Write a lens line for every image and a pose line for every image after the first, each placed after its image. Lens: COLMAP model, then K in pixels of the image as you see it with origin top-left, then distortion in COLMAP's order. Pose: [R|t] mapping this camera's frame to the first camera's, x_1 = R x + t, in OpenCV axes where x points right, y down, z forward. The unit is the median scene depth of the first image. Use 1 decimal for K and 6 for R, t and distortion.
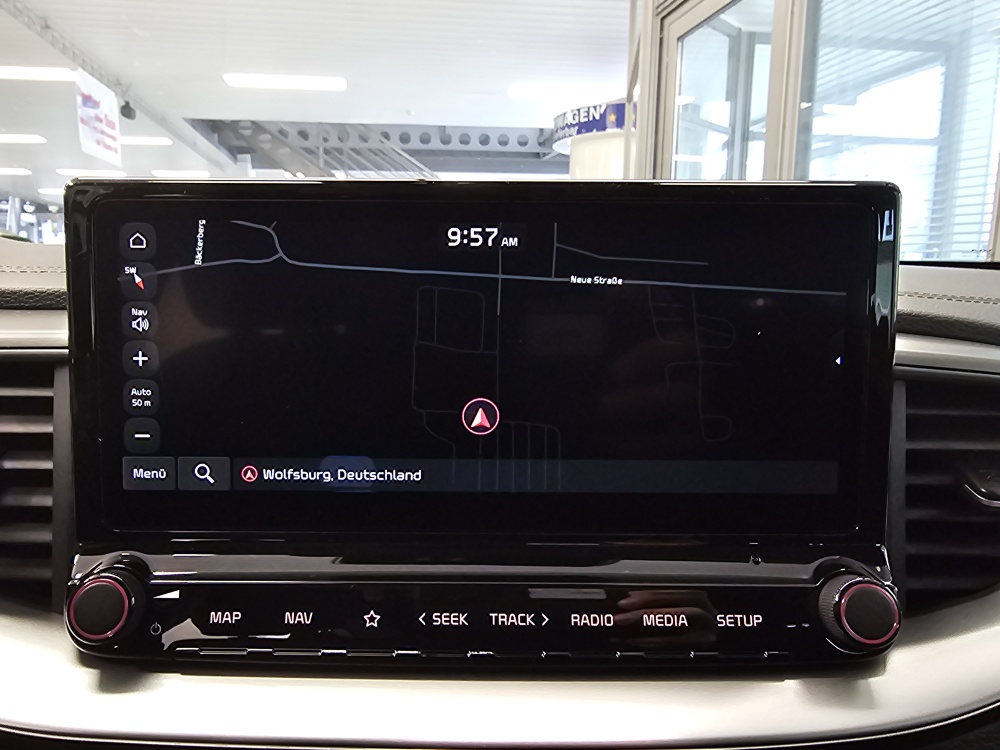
lens RADIAL K [[688.6, 0, 435.8], [0, 688.6, 377.8], [0, 0, 1]] dist [-0.000542, 0.003582]
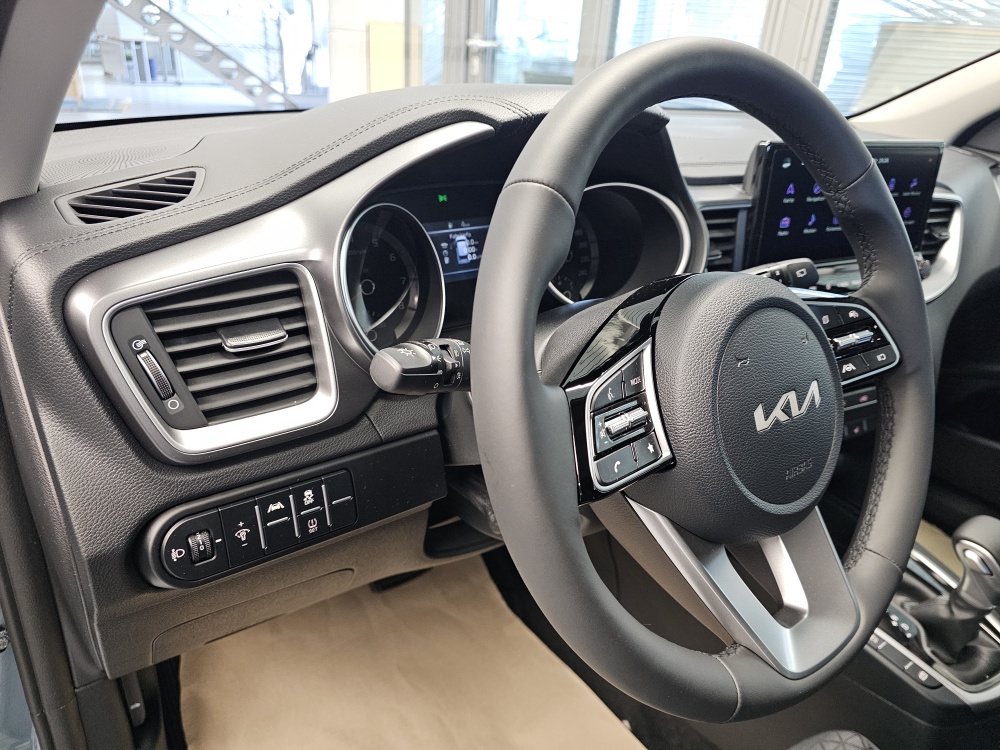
lens RADIAL K [[688.9, 0, 500.0], [0, 688.9, 375.0], [0, 0, 1]] dist [0.006128, -0.006382]
pose [[0.879888, -0.157993, 0.448147, -2.532786], [0.010882, 0.949559, 0.313399, -0.246092], [-0.475057, -0.270879, 0.837224, -0.929648]]
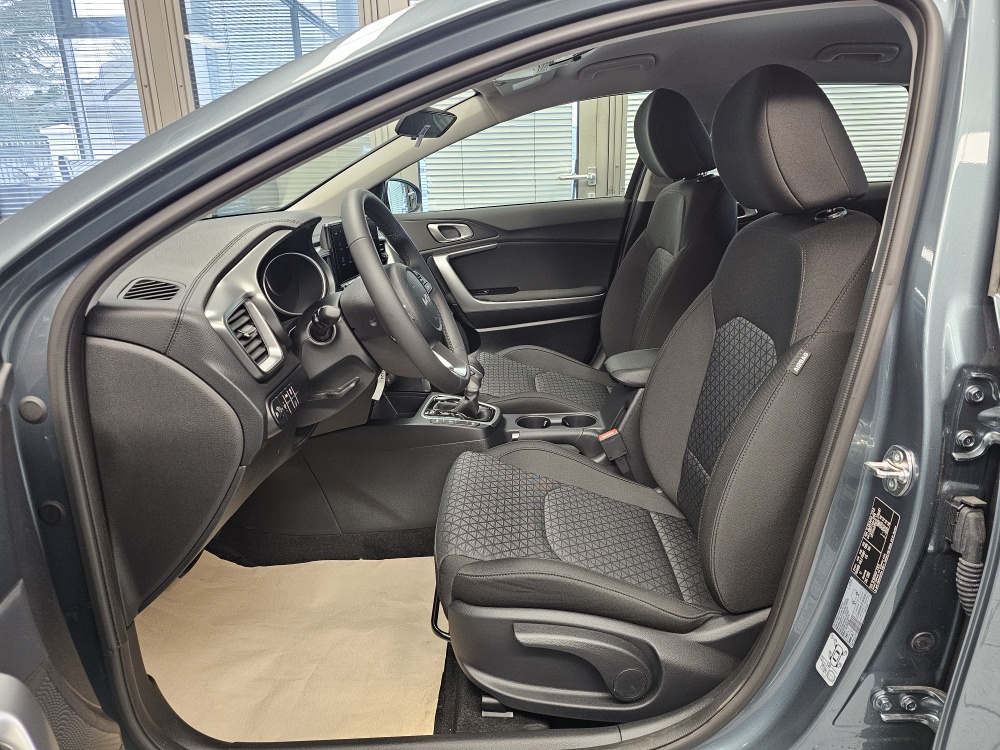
lens RADIAL K [[664.3, 0, 500.2], [0, 664.3, 359.5], [0, 0, 1]] dist [0.095711, -0.120561]
pose [[0.124150, -0.284791, 0.950516, -5.509939], [0.167510, 0.950194, 0.262816, -0.402018], [-0.978022, 0.126592, 0.165672, -1.167485]]
